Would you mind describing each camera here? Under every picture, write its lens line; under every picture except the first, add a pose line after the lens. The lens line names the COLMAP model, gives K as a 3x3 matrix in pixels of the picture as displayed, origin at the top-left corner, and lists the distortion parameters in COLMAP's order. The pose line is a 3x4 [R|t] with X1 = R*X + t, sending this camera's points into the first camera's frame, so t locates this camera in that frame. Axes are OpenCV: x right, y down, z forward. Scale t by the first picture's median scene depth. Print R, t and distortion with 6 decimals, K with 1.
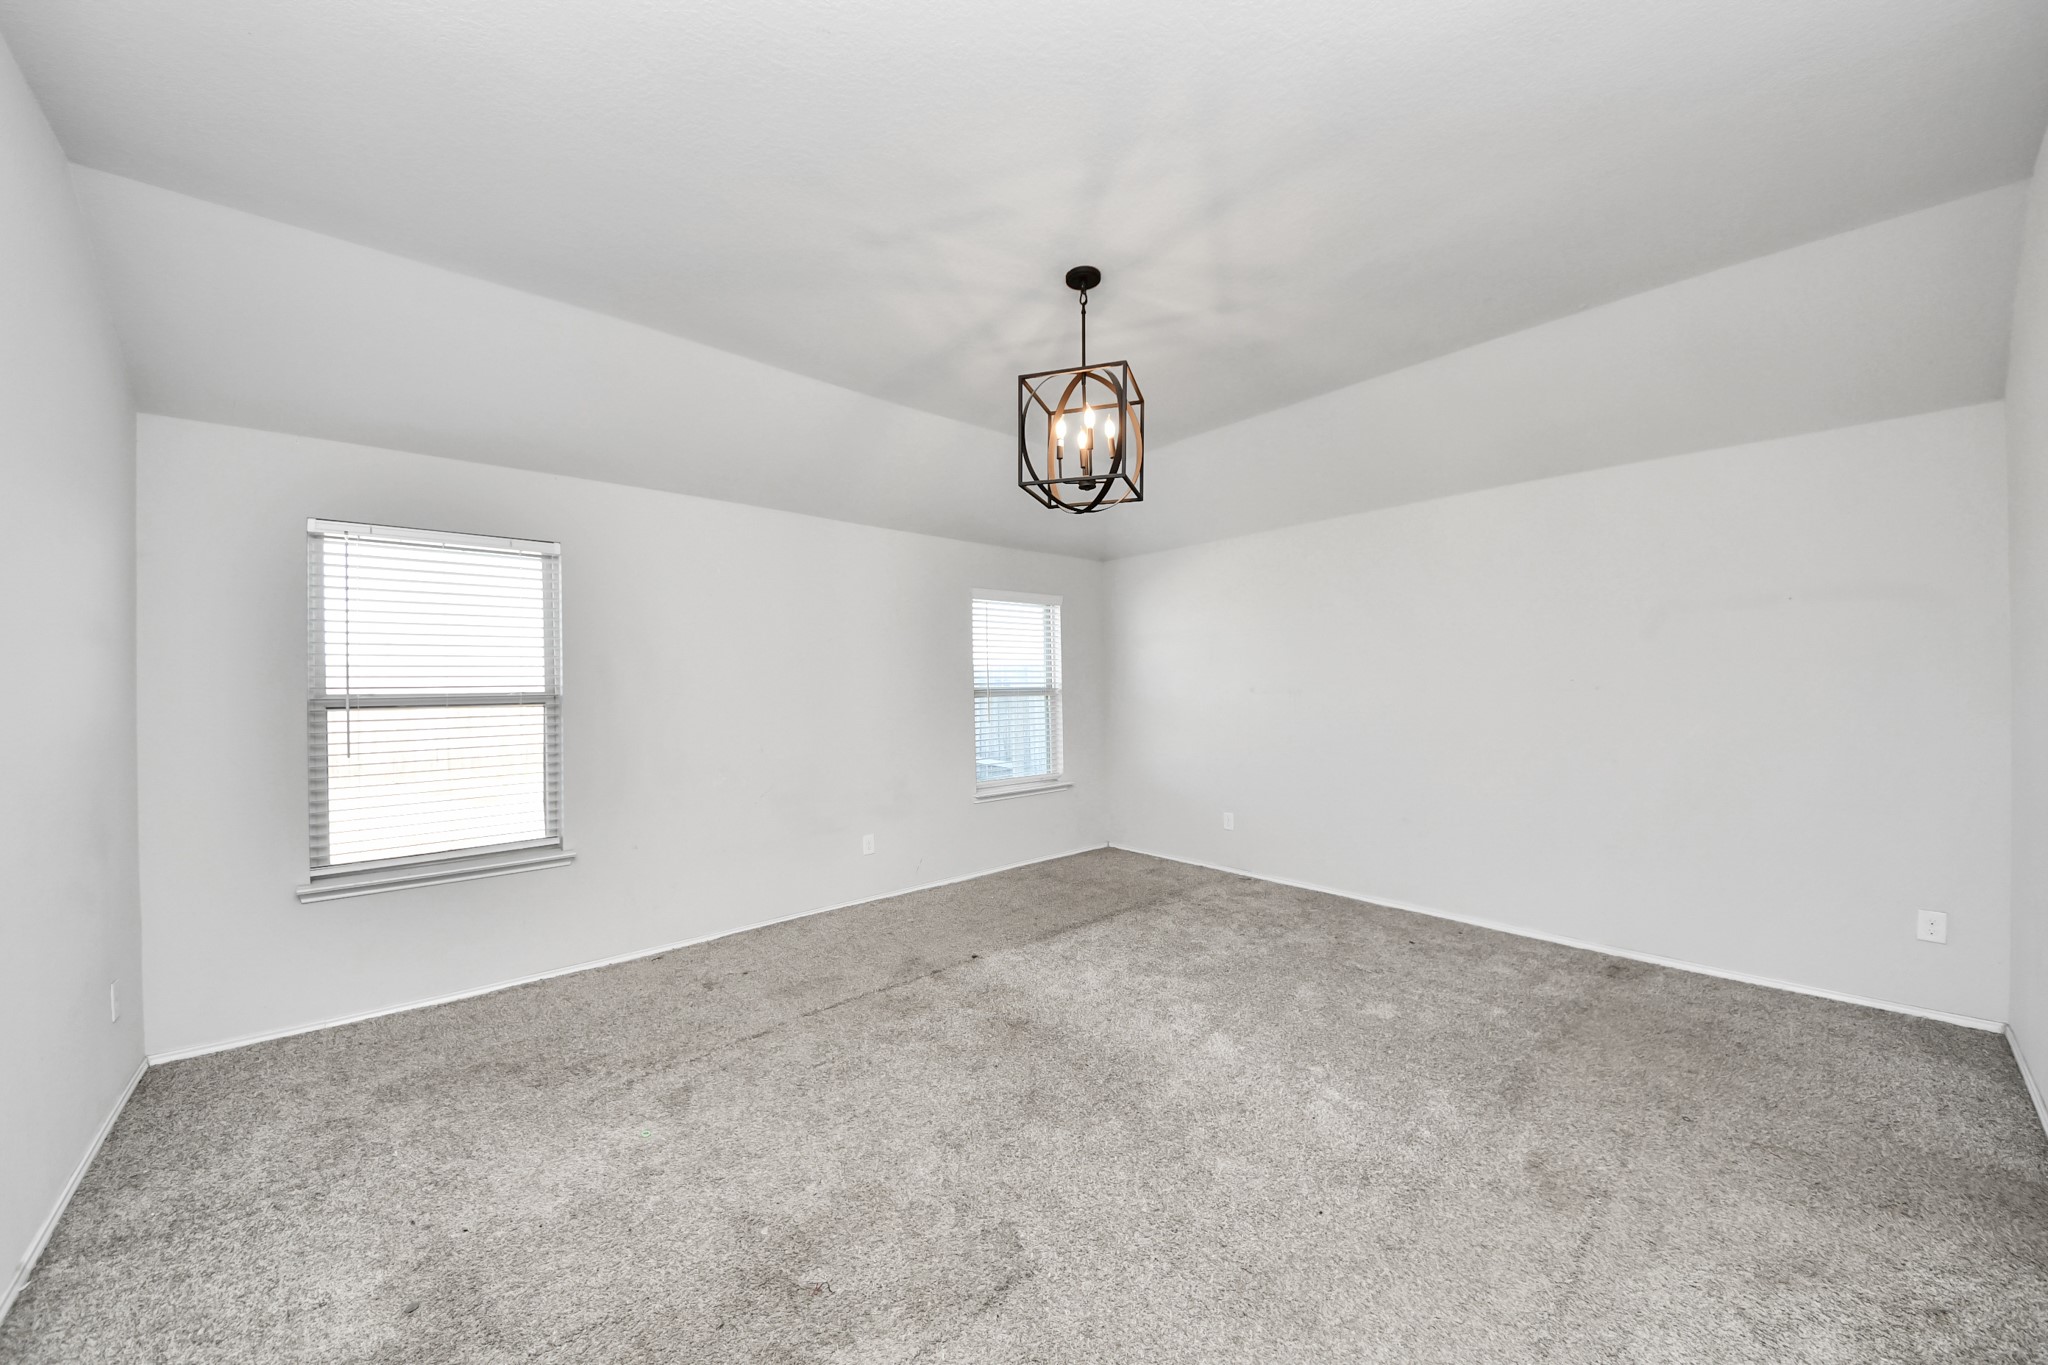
lens RADIAL K [[730.7, 0, 1014.1], [0, 730.7, 682.1], [0, 0, 1]] dist [0.021297, -0.015930]
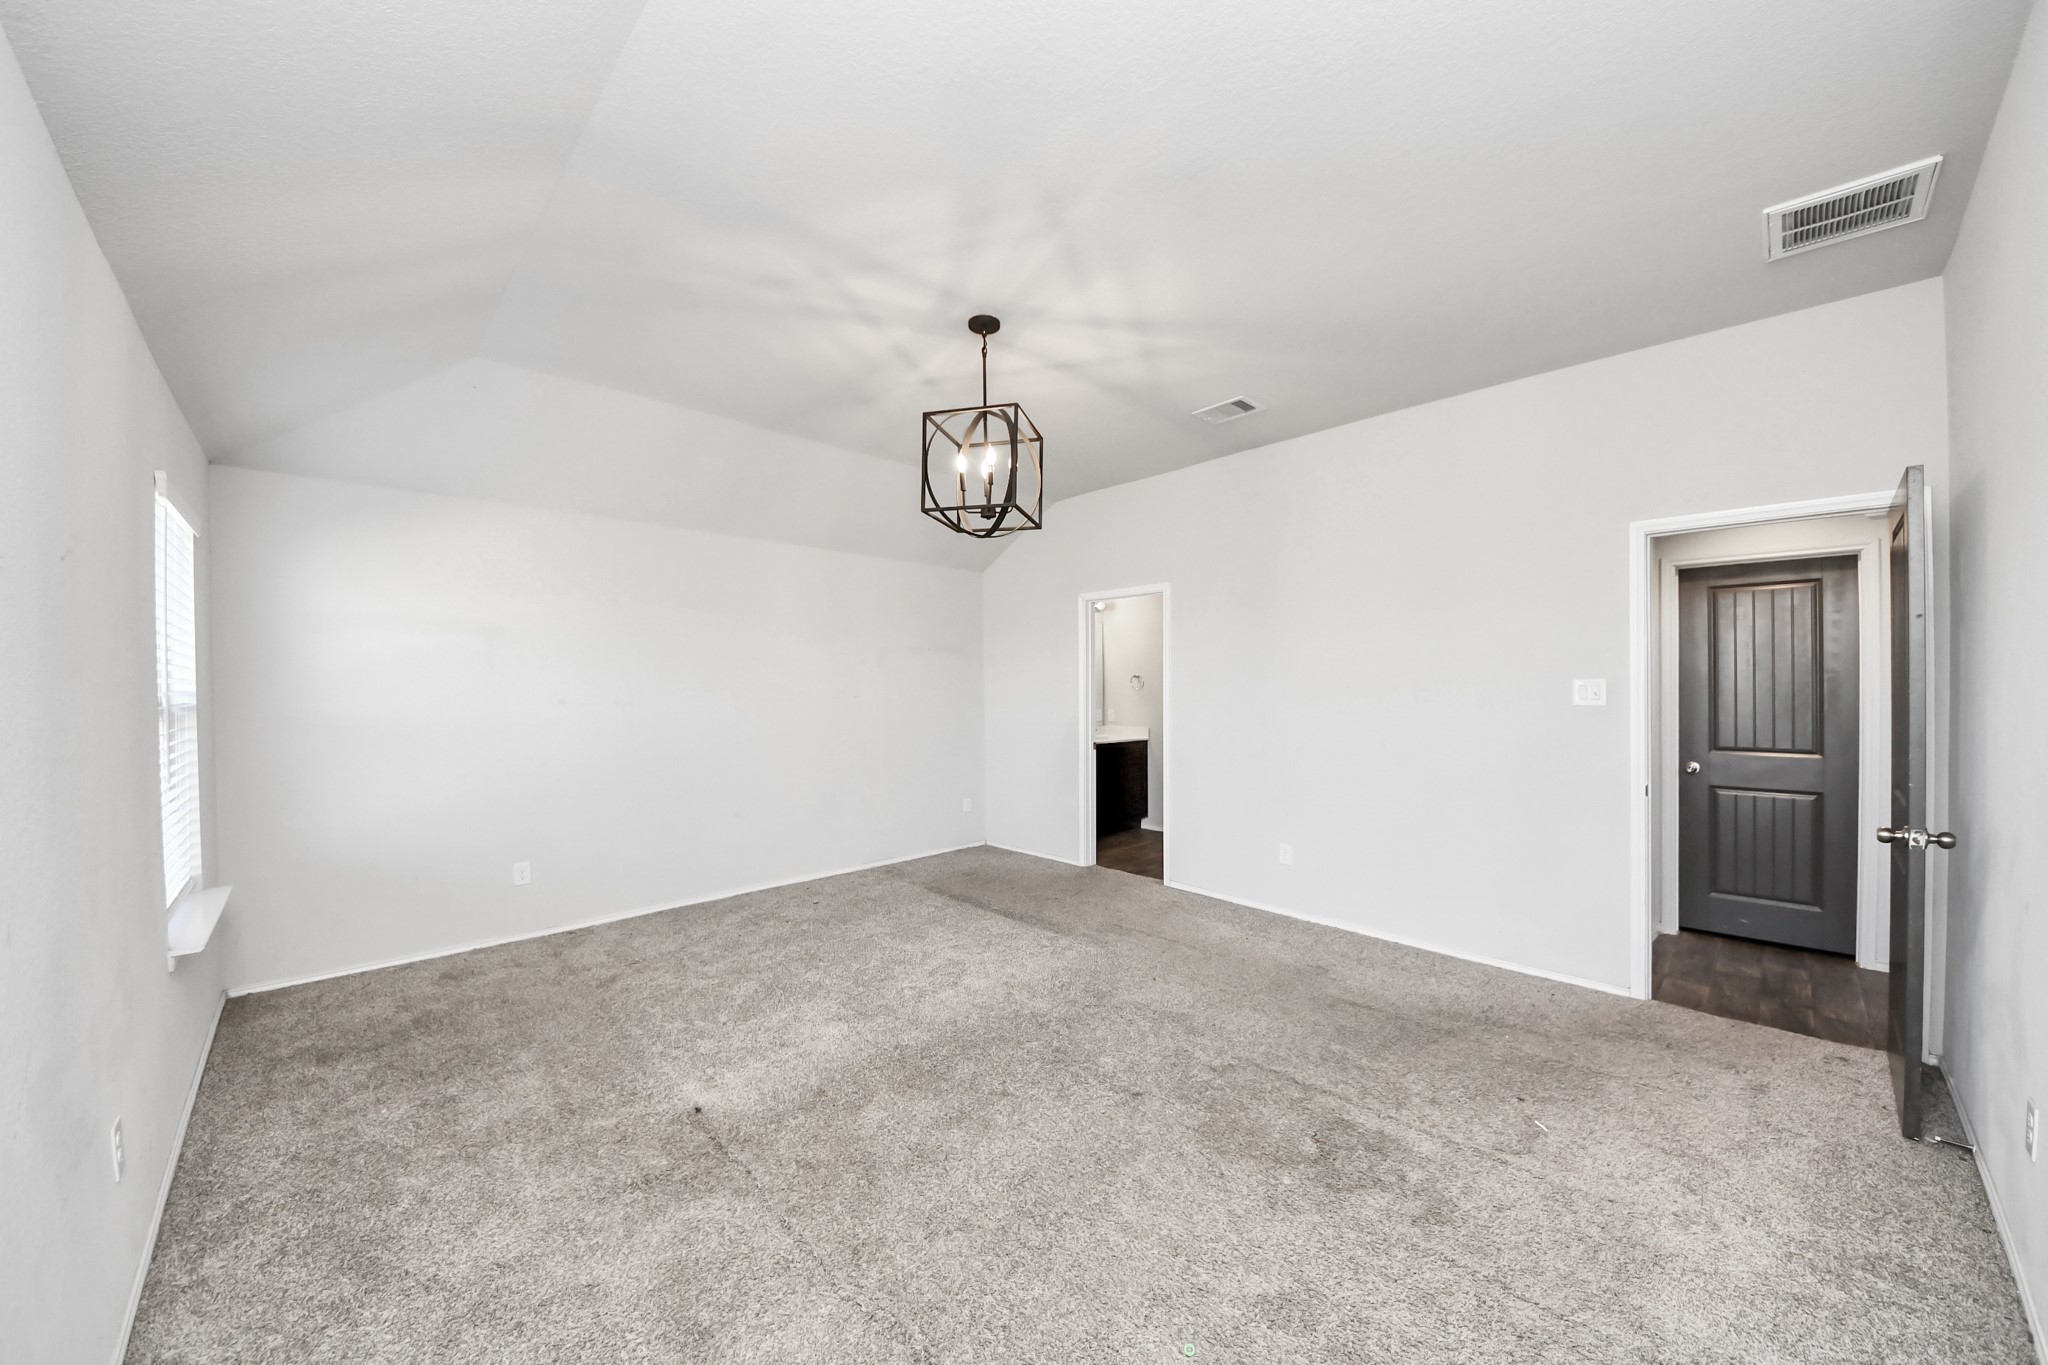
lens RADIAL K [[730.7, 0, 1014.1], [0, 730.7, 682.1], [0, 0, 1]] dist [0.021297, -0.015930]
pose [[-0.050688, 0.017553, 0.998560, -0.992808], [0.001613, 0.999846, -0.017494, 0.004156], [-0.998713, 0.000724, -0.050709, 1.011057]]
